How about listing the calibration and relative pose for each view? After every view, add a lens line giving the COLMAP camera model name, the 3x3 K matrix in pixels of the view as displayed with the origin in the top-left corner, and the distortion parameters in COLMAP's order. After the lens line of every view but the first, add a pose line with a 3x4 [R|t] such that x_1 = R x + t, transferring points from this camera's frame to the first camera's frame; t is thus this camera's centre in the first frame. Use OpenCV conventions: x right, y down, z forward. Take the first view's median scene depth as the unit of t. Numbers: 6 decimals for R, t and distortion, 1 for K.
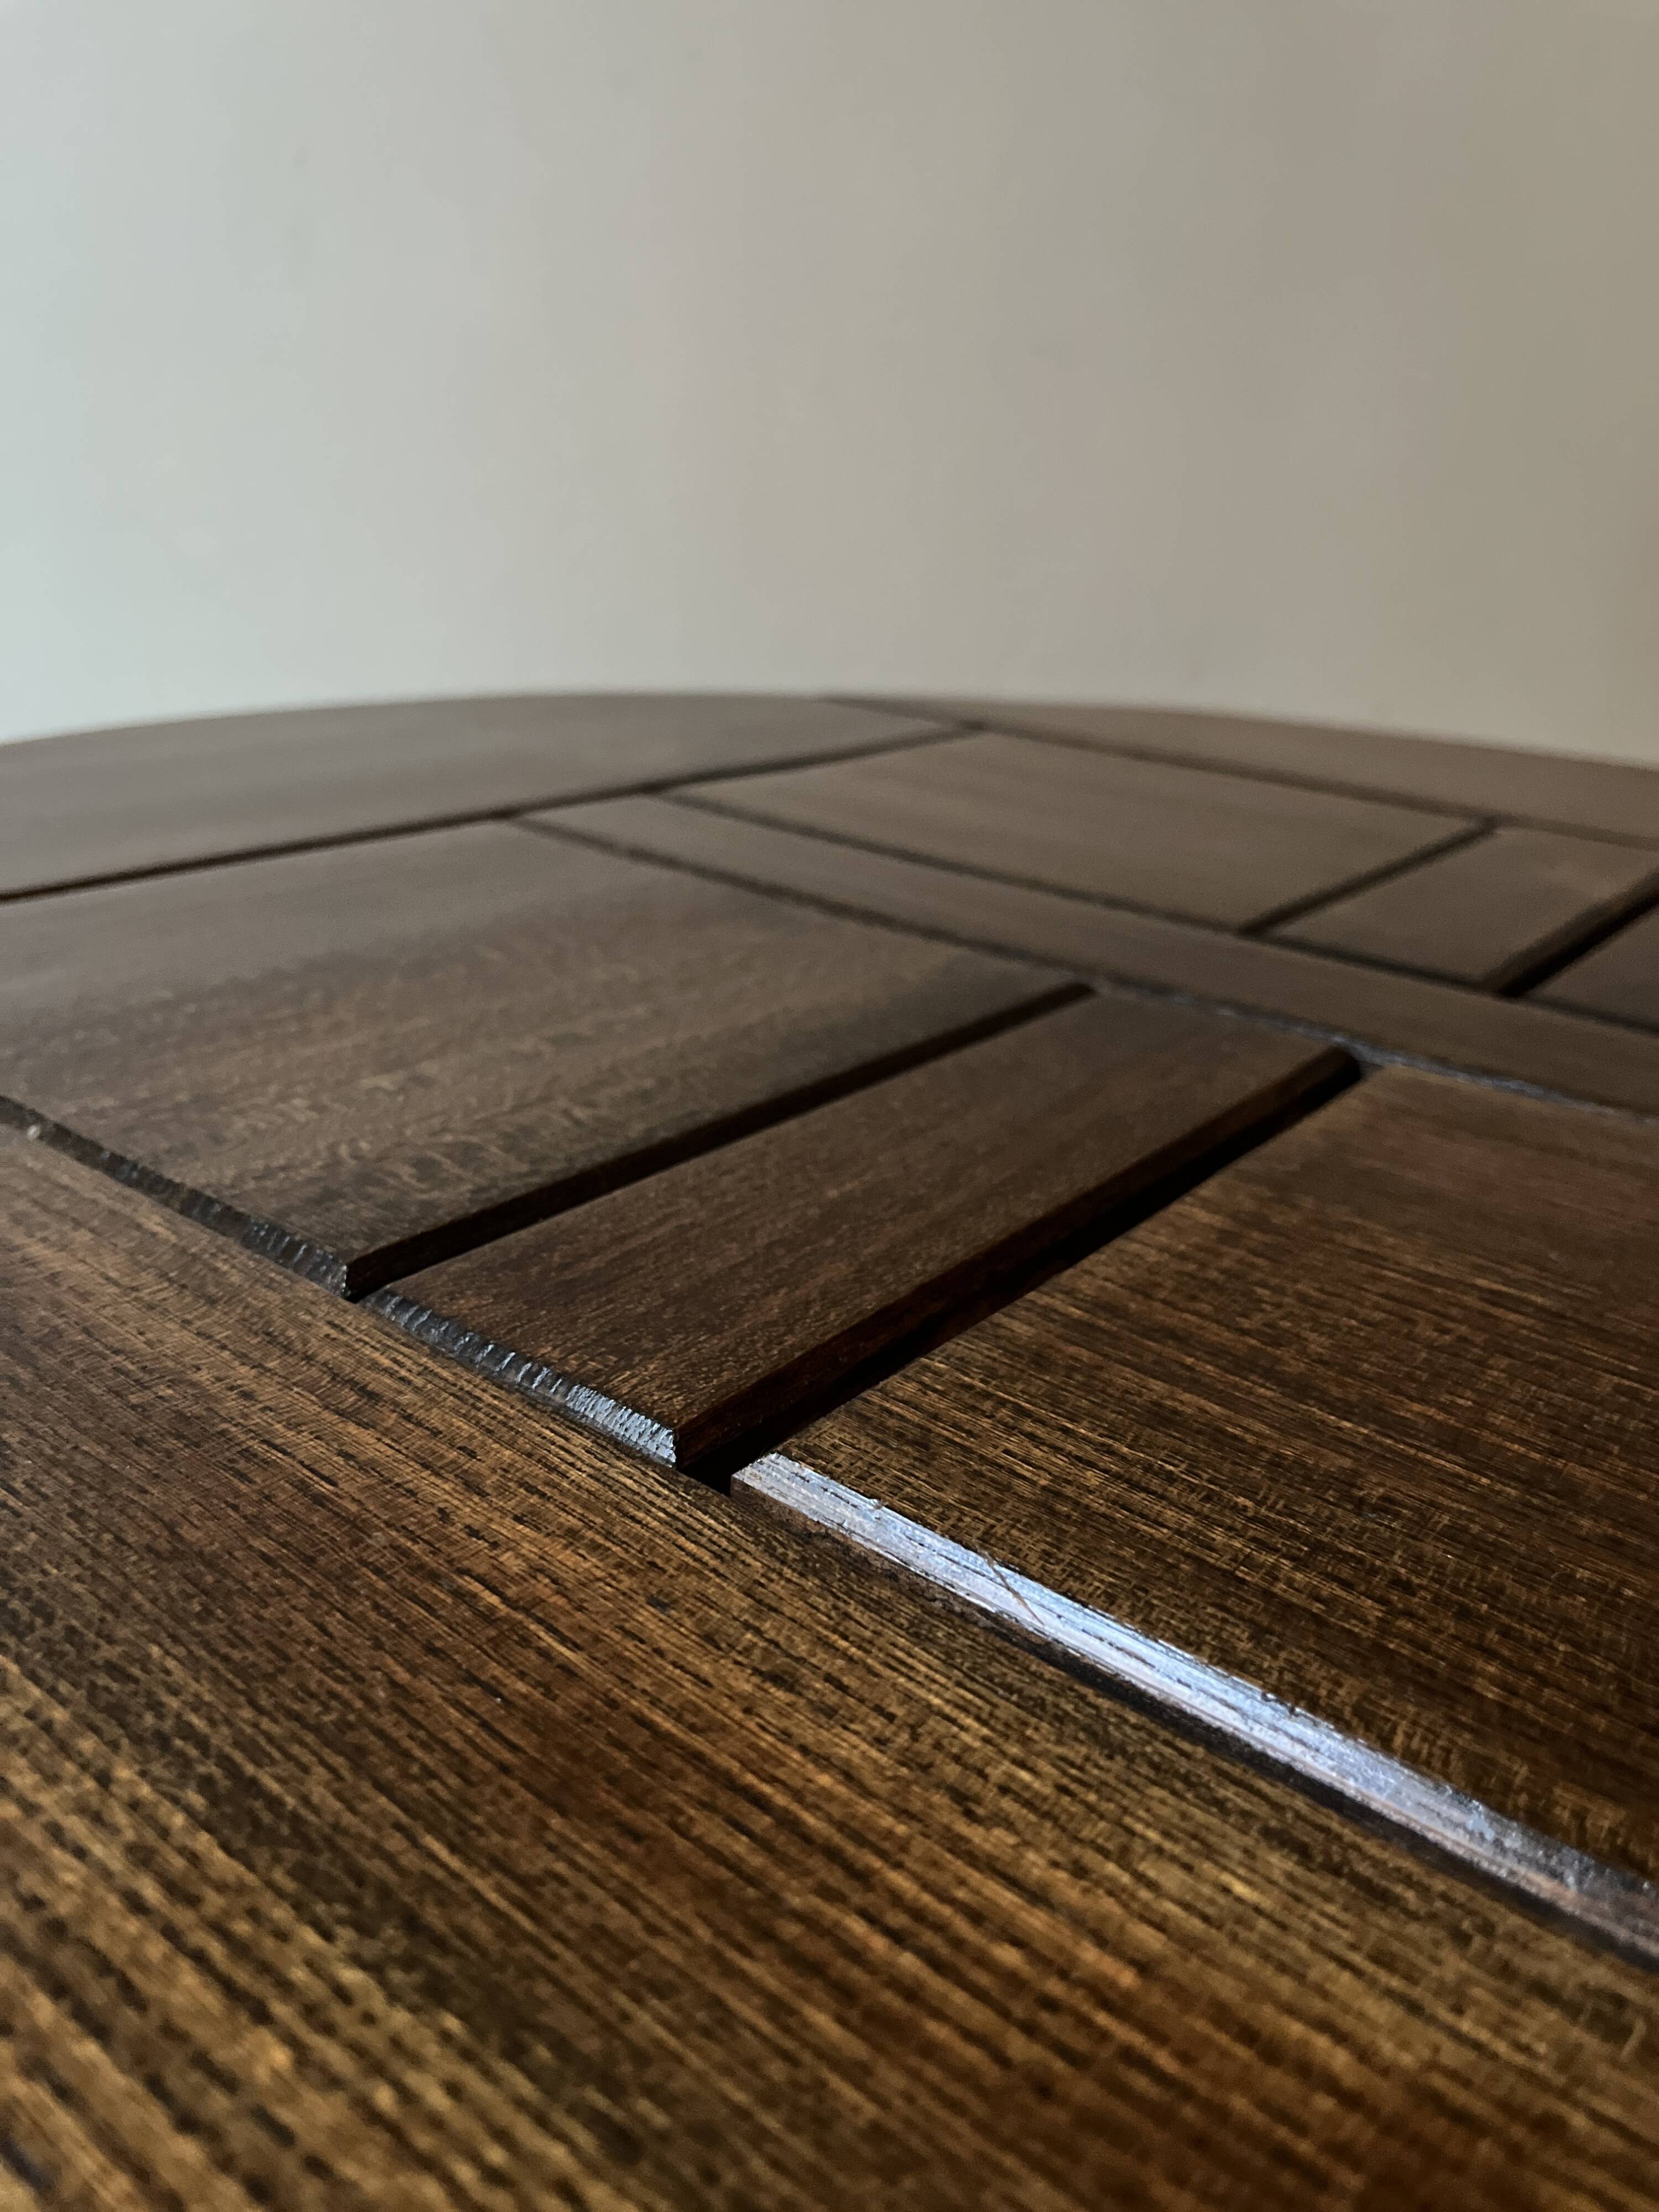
lens RADIAL K [[1738.3, 0, 829.5], [0, 1738.3, 1106.0], [0, 0, 1]] dist [0.044277, -0.071294]
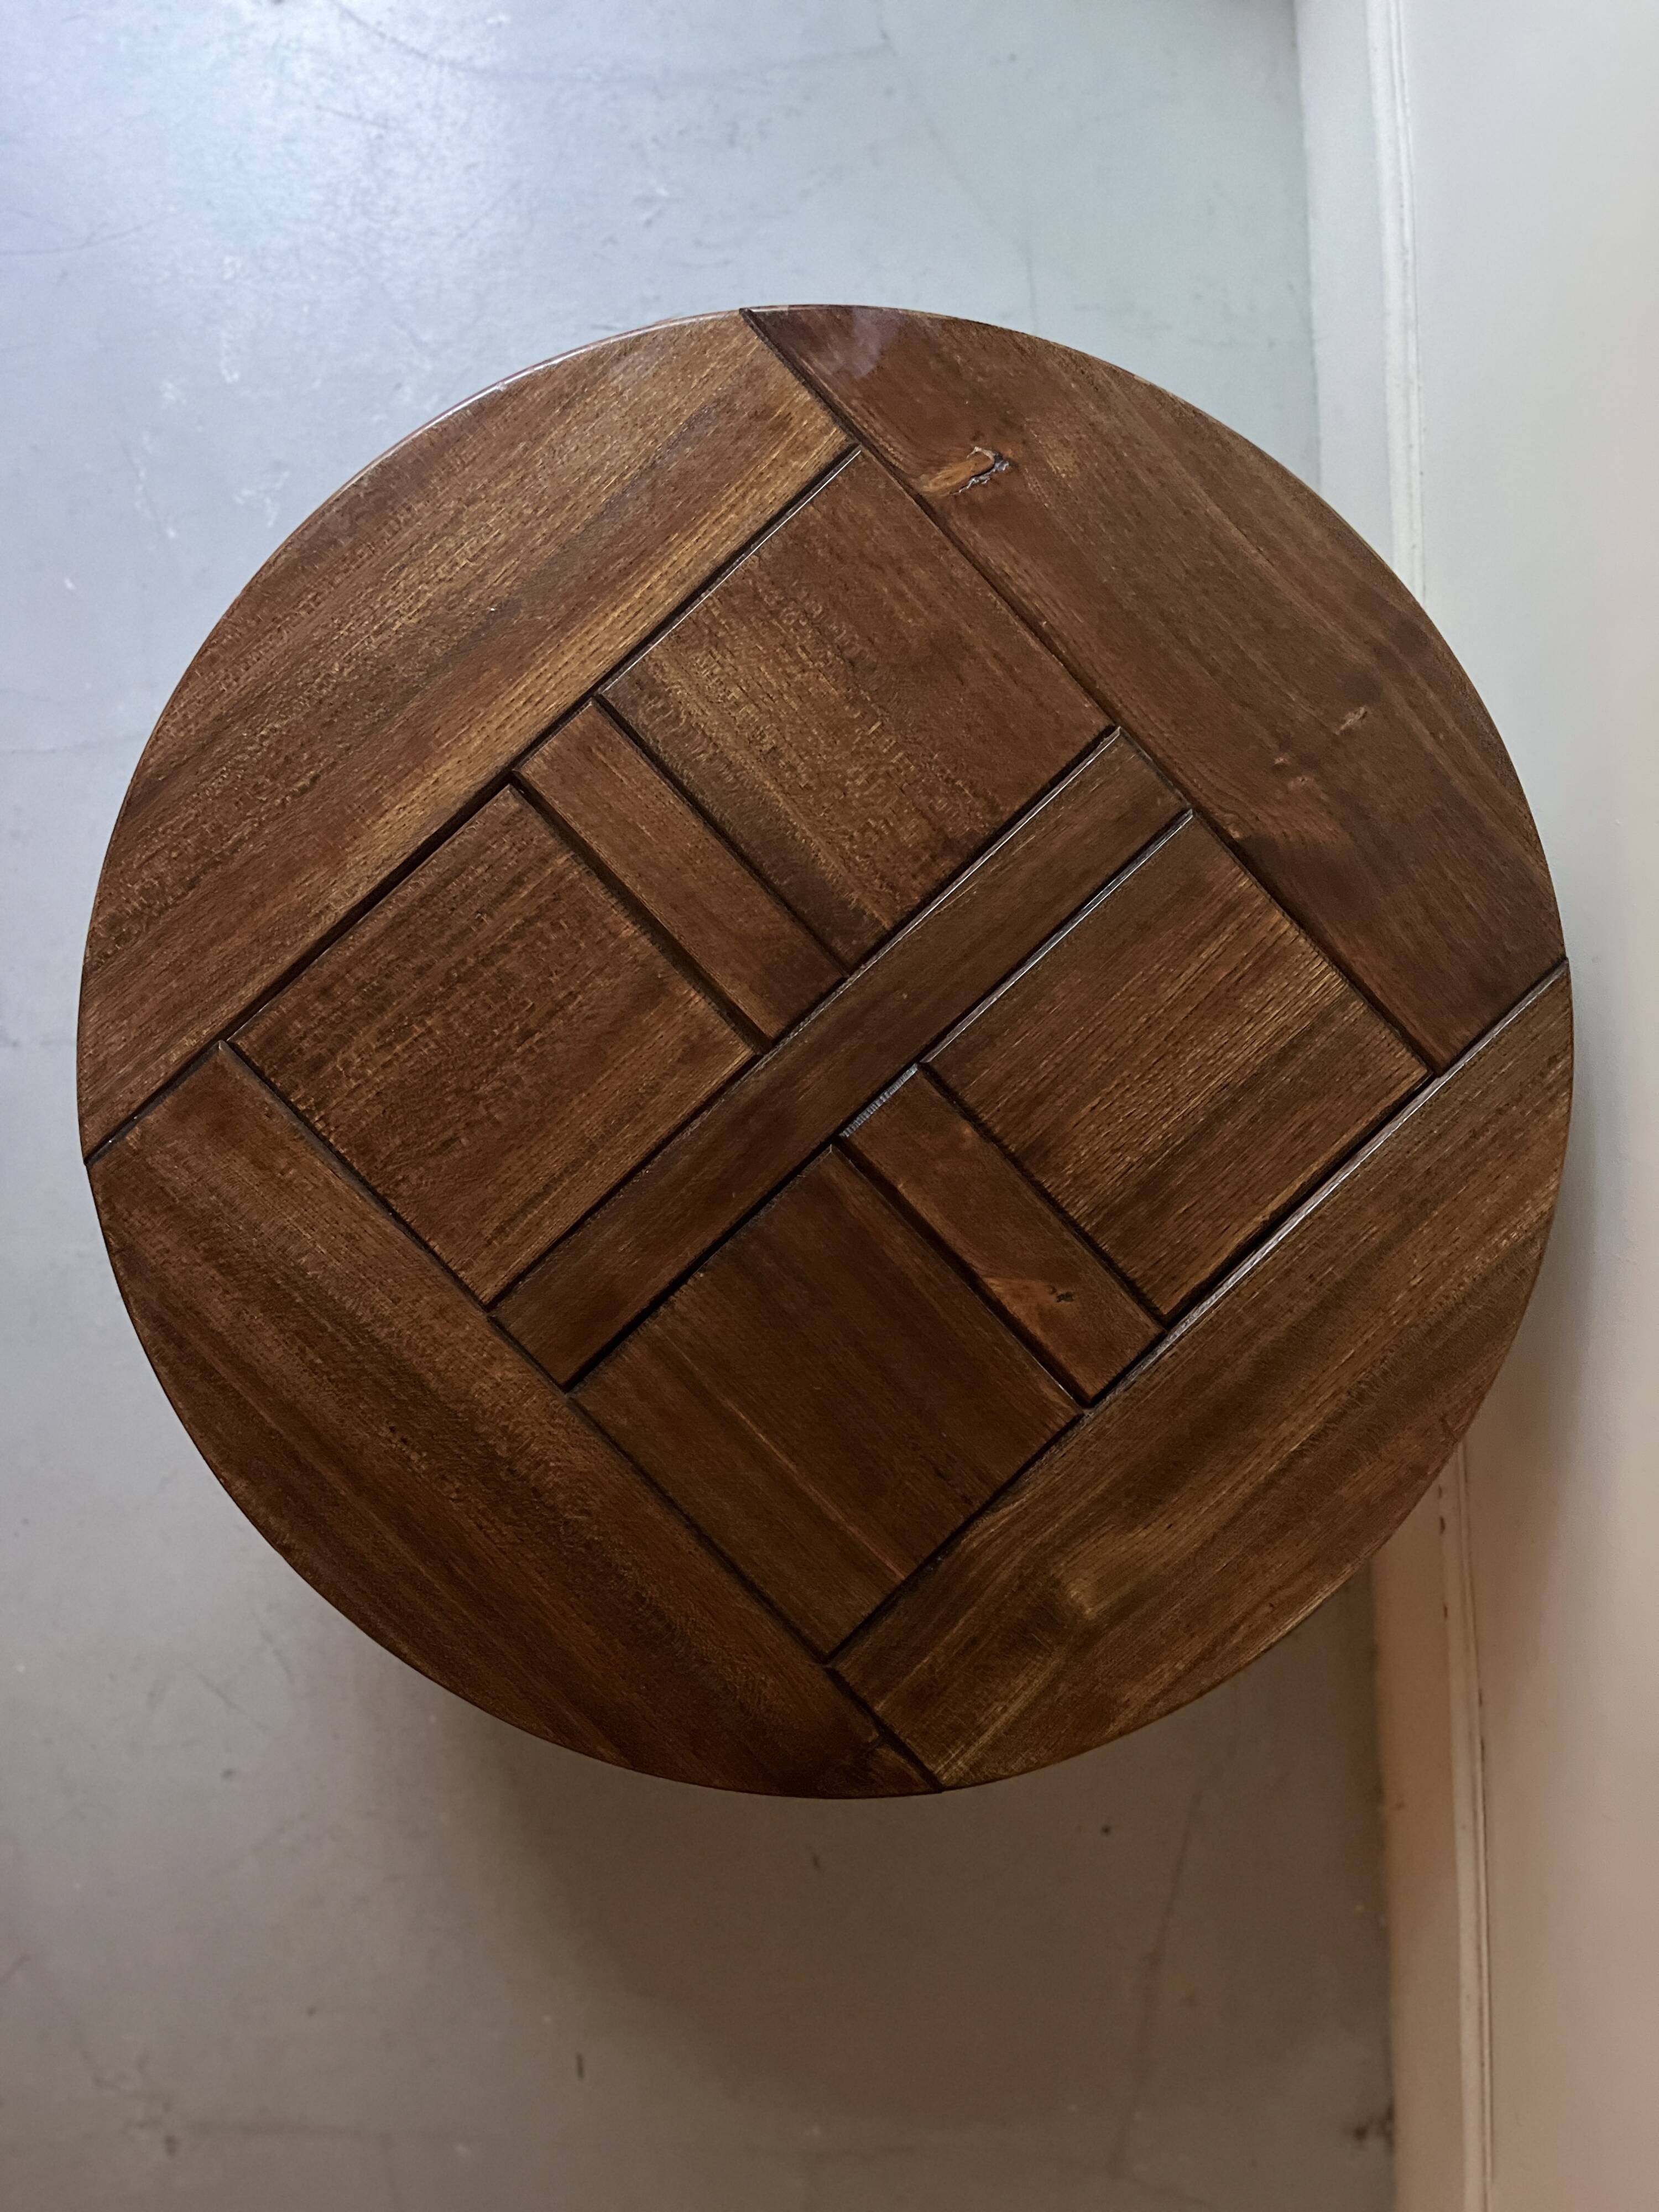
lens RADIAL K [[1738.3, 0, 829.5], [0, 1738.3, 1106.0], [0, 0, 1]] dist [0.044277, -0.071294]
pose [[-0.152204, 0.987412, -0.043028, 0.746880], [-0.422531, -0.025651, 0.905985, -3.788937], [0.893477, 0.156075, 0.421116, -0.048137]]
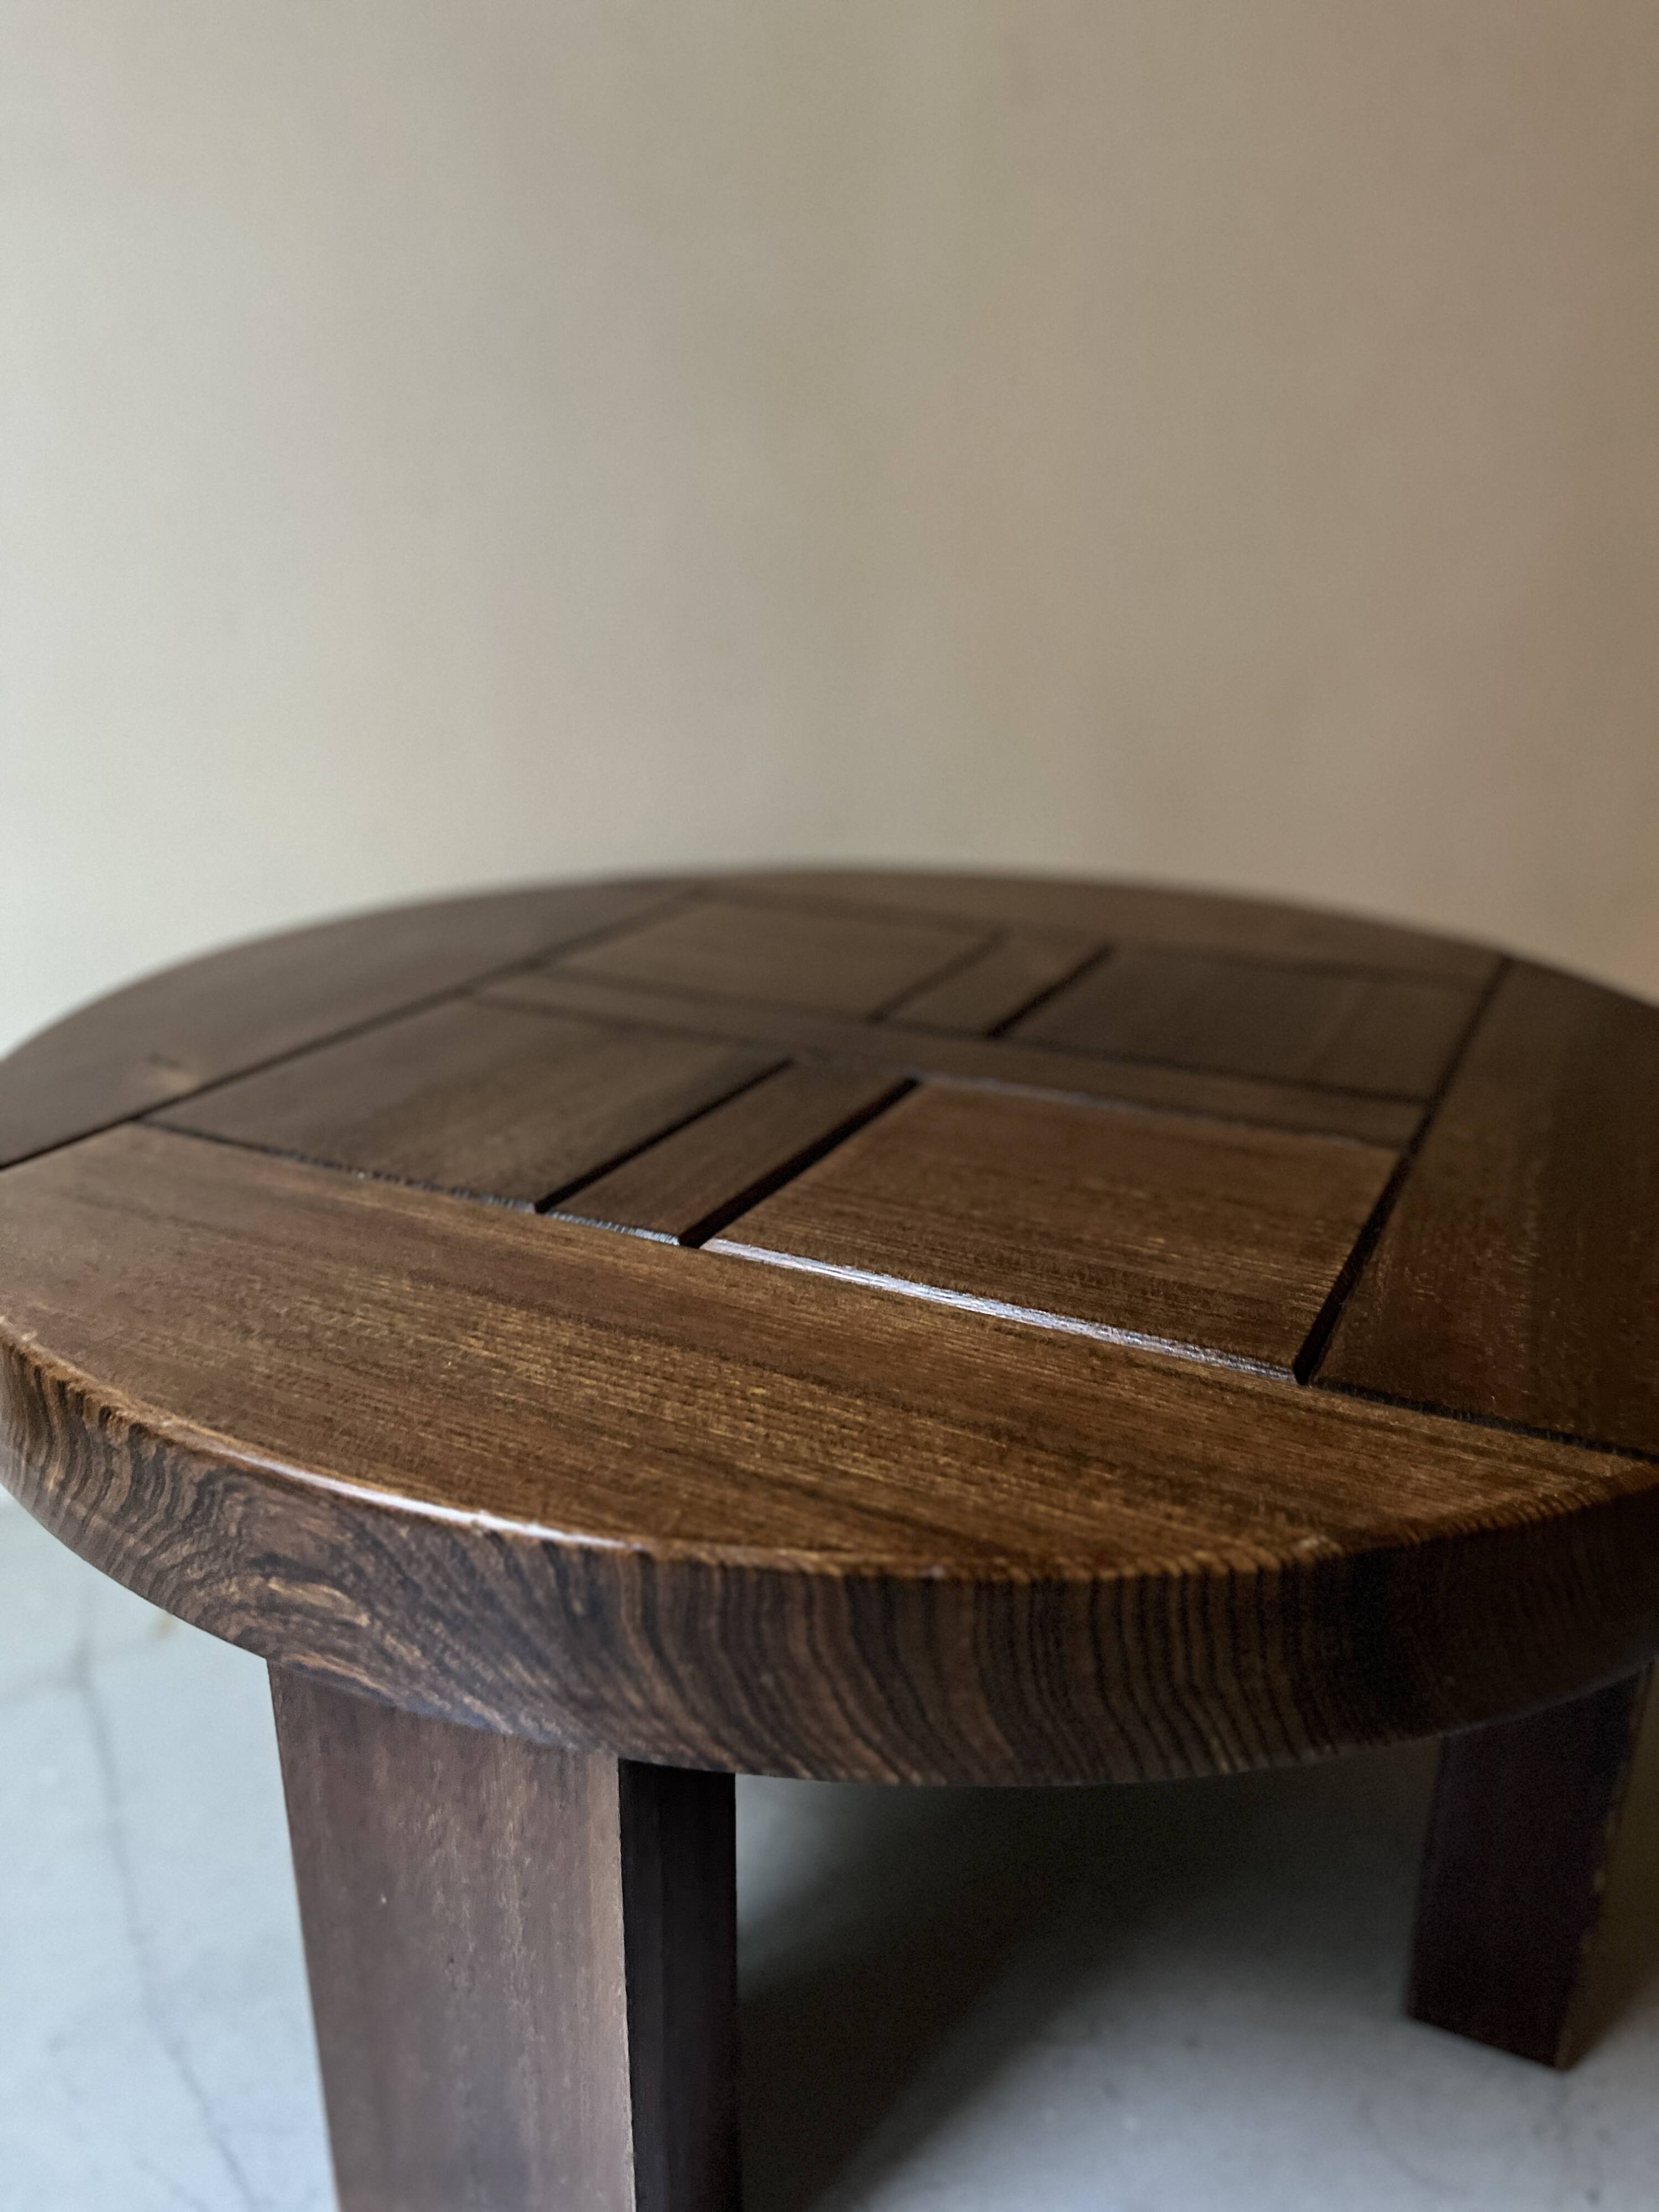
lens RADIAL K [[1693.1, 0, 829.5], [0, 1693.1, 1106.0], [0, 0, 1]] dist [0.046028, -0.061557]
pose [[0.978973, -0.115434, 0.168186, -0.256287], [0.119393, 0.992754, -0.013588, 0.032592], [-0.165399, 0.033382, 0.985662, -1.637629]]
